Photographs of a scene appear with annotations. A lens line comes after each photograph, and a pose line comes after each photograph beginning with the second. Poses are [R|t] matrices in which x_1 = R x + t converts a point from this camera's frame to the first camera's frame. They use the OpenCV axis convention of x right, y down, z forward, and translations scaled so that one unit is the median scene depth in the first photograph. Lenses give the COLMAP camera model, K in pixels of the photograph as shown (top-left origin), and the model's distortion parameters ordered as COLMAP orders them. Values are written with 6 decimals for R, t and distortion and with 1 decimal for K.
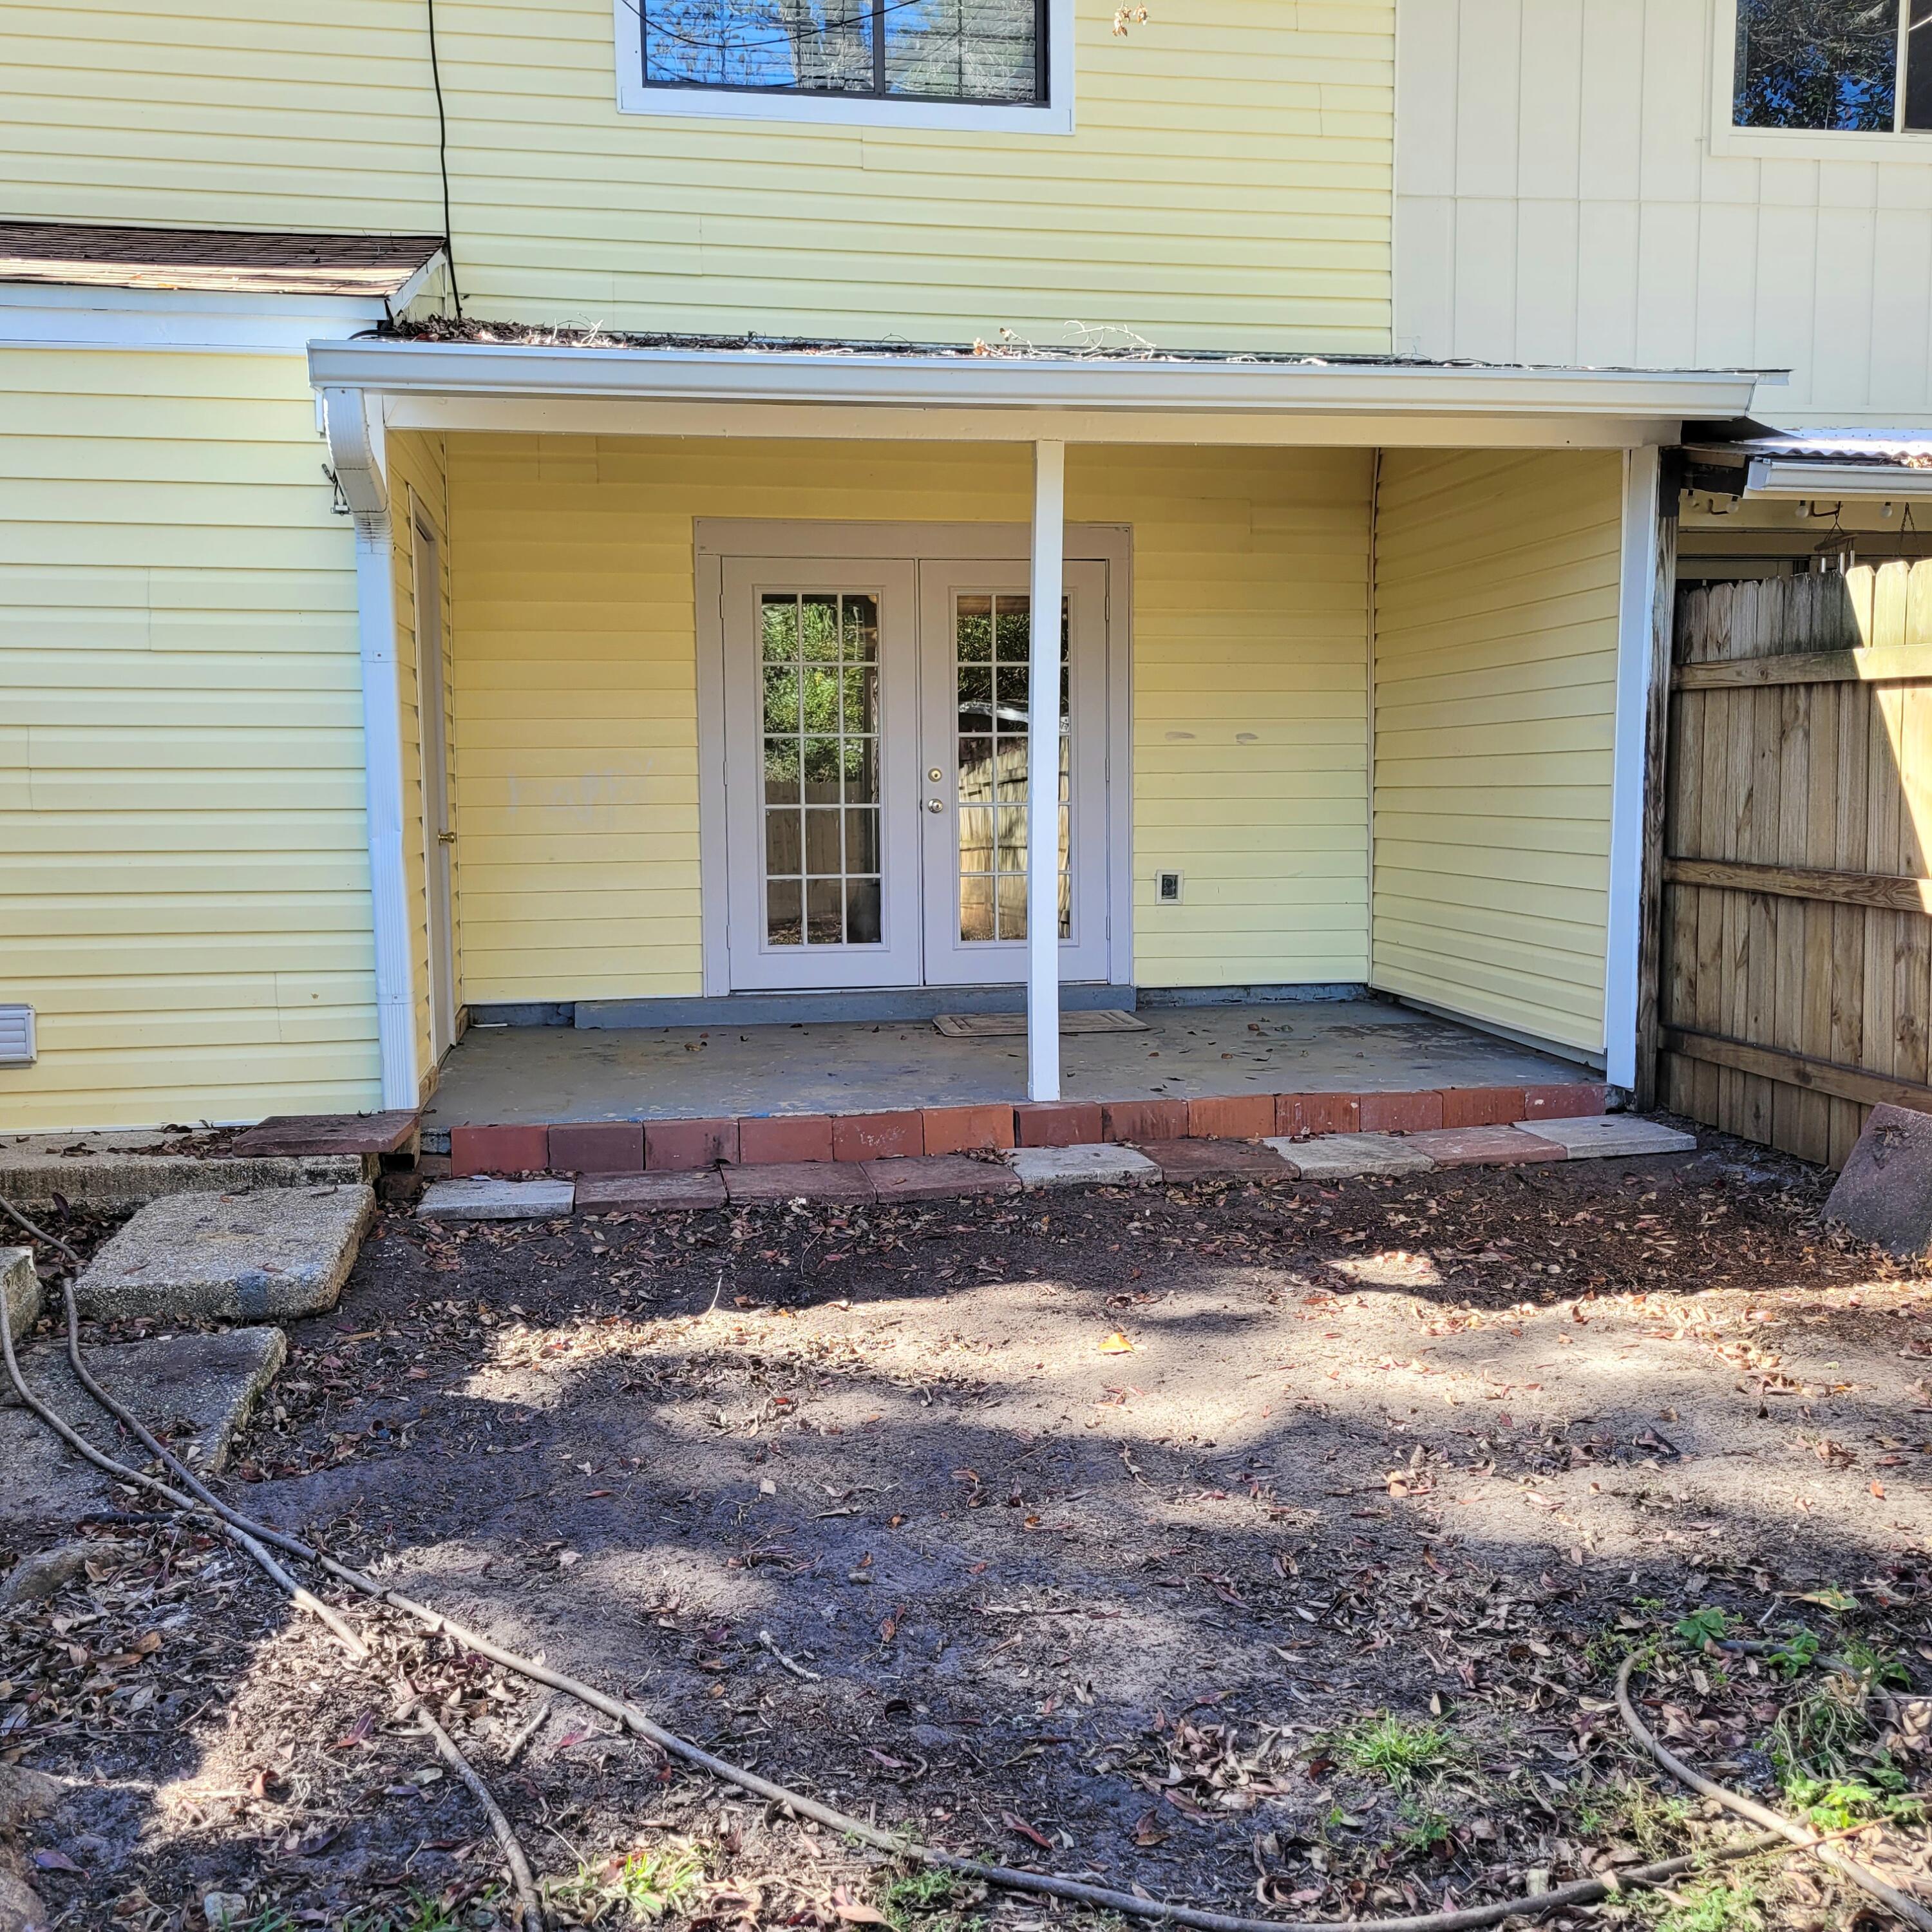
lens RADIAL K [[1940.4, 0, 973.6], [0, 1940.4, 965.7], [0, 0, 1]] dist [0.054814, -0.007690]
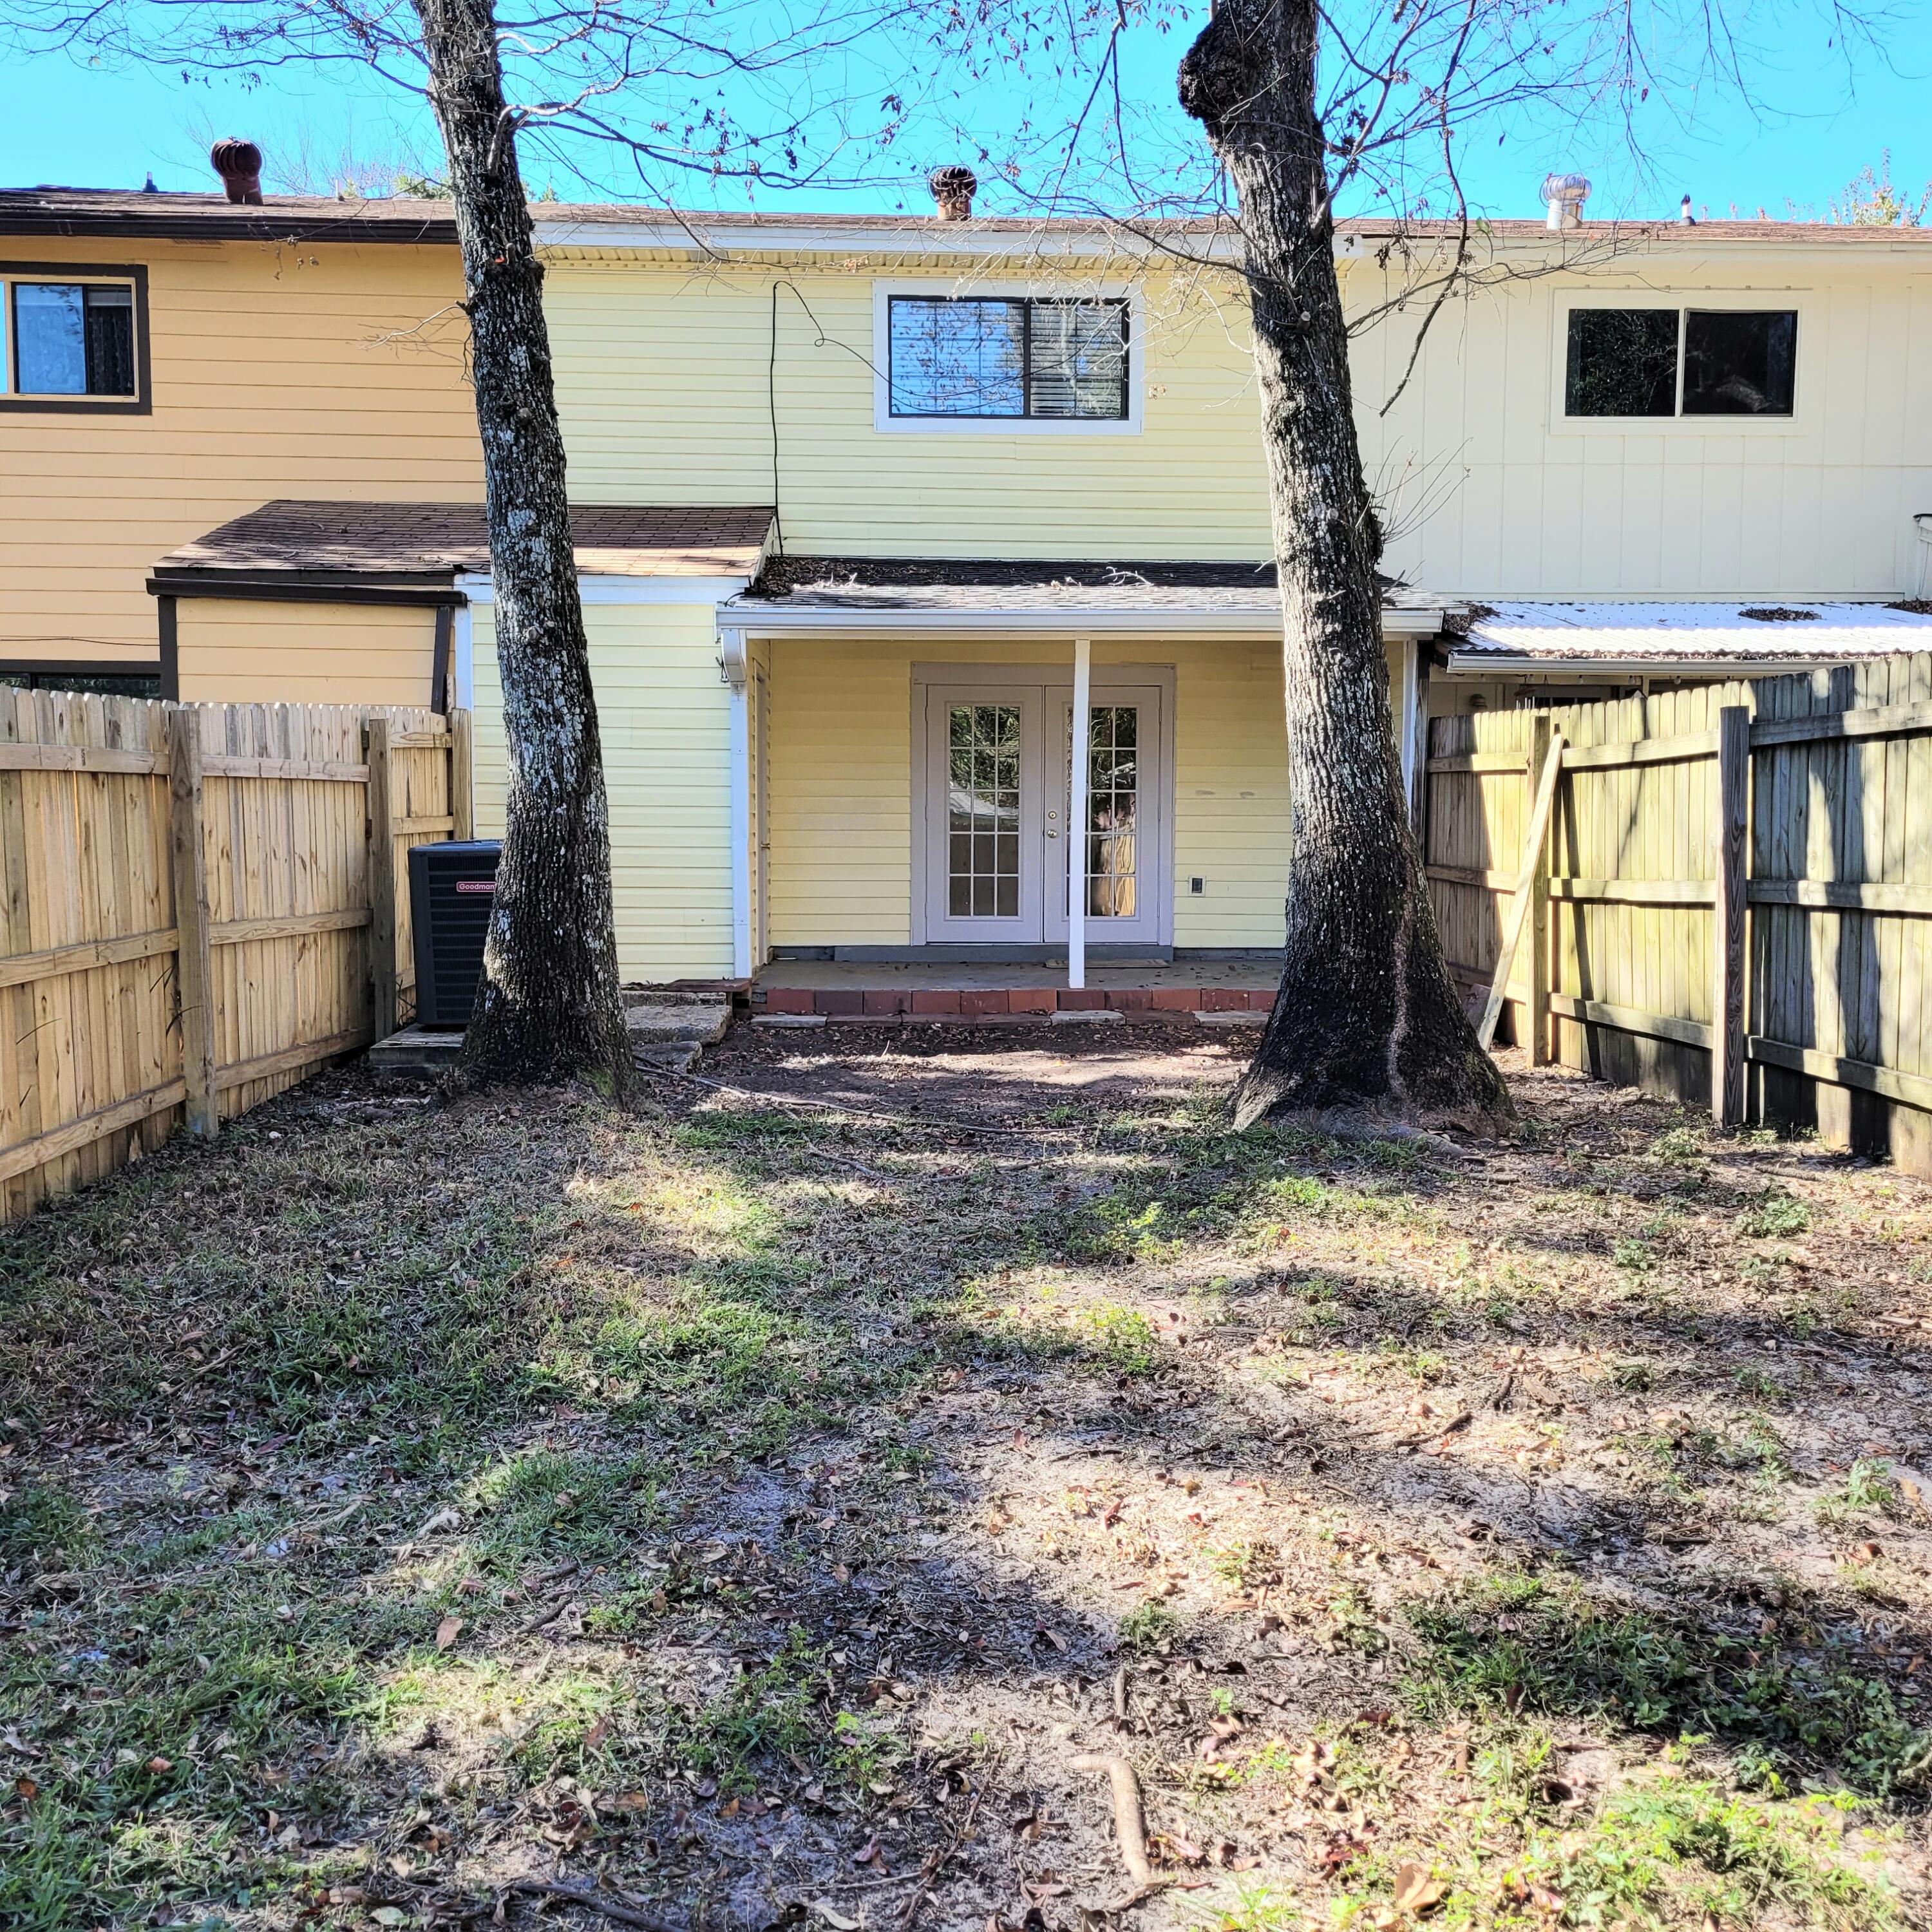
lens RADIAL K [[1940.4, 0, 973.6], [0, 1940.4, 965.7], [0, 0, 1]] dist [0.054814, -0.007690]
pose [[0.989589, 0.023942, -0.141920, 0.216411], [-0.027287, 0.999393, -0.021667, 0.096549], [0.141315, 0.025314, 0.989641, -0.912098]]
